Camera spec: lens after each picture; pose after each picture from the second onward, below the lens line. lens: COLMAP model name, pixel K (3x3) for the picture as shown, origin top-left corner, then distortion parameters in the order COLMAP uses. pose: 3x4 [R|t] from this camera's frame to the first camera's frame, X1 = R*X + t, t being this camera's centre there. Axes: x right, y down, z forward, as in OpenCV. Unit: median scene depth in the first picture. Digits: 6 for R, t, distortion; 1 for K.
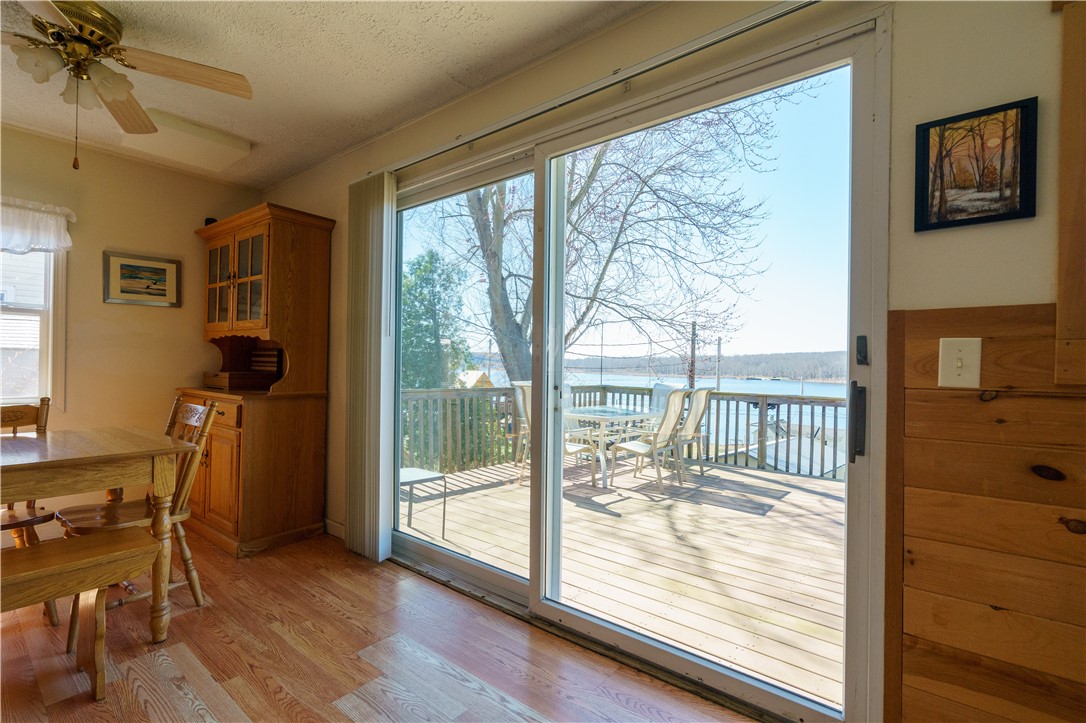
lens RADIAL K [[490.0, 0, 545.4], [0, 490.0, 364.1], [0, 0, 1]] dist [-0.002226, -0.000305]
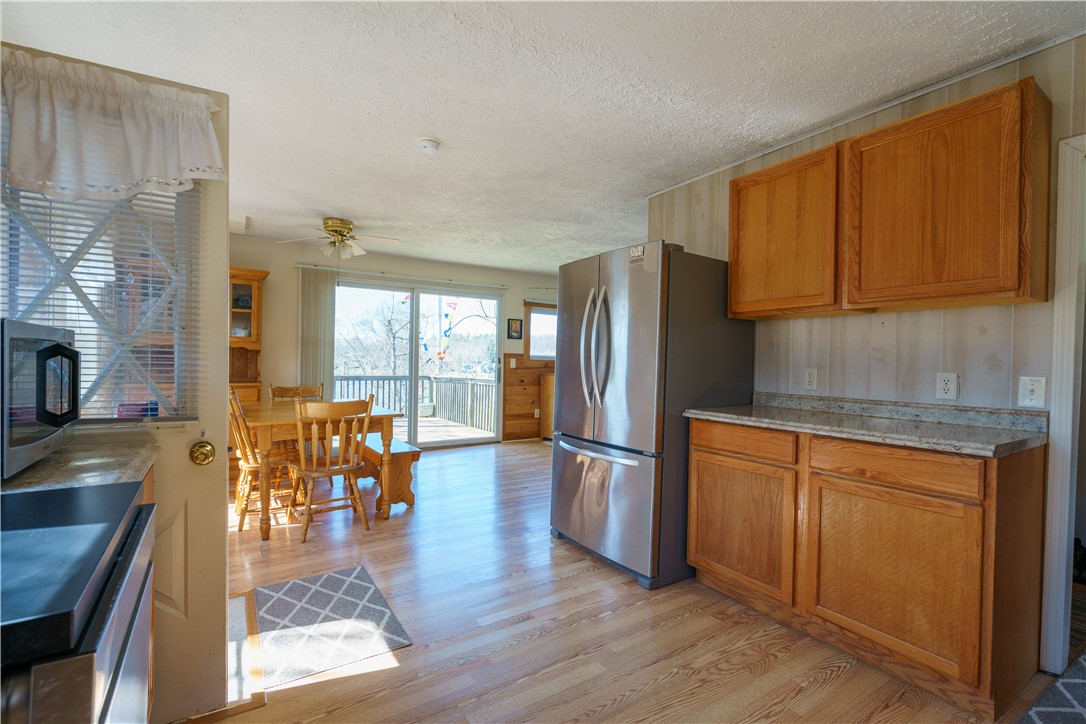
lens RADIAL K [[490.0, 0, 543.7], [0, 490.0, 364.1], [0, 0, 1]] dist [-0.002226, -0.000305]
pose [[0.308586, -0.013447, 0.951101, -4.290958], [-0.015558, 0.999695, 0.019181, -0.103493], [-0.951069, -0.020716, 0.308283, -1.042599]]
